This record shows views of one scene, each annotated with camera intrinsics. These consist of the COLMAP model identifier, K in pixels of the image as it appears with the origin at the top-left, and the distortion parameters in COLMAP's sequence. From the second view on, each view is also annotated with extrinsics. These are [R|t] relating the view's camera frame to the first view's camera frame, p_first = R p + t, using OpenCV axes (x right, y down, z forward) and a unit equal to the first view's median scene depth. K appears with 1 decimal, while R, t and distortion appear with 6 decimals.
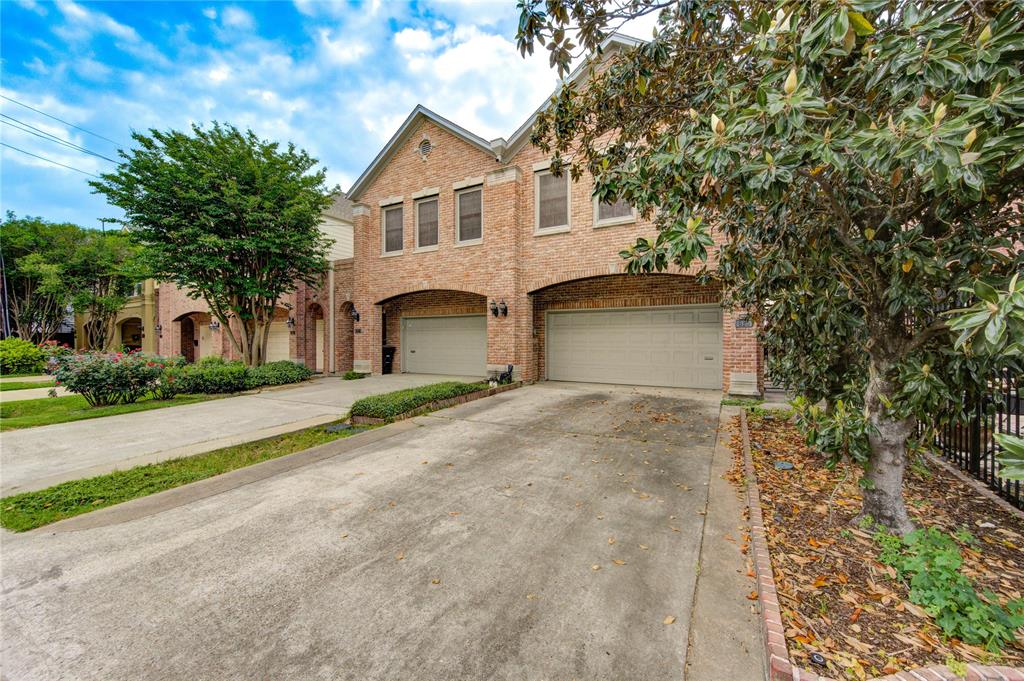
lens RADIAL K [[398.7, 0, 512.1], [0, 398.7, 343.2], [0, 0, 1]] dist [-0.000994, 0.001355]
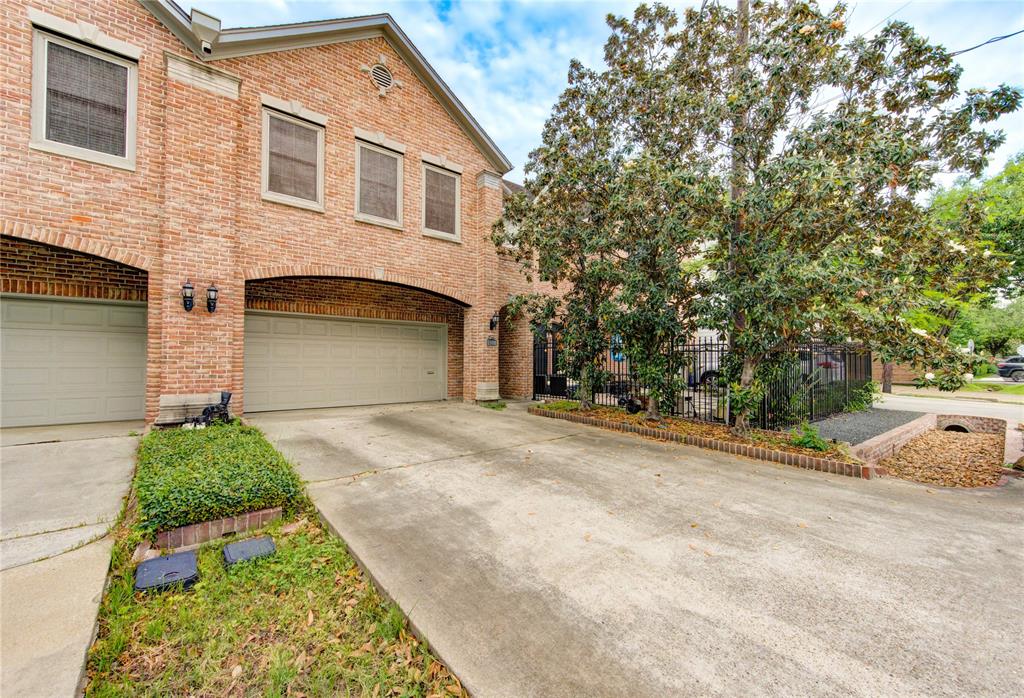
lens RADIAL K [[424.0, 0, 512.0], [0, 424.0, 350.6], [0, 0, 1]] dist [0.000059, 0.000818]
pose [[0.337181, 0.025375, 0.941098, -1.168860], [0.001231, 0.999624, -0.027395, 0.021656], [-0.941439, 0.010396, 0.337023, 0.900123]]
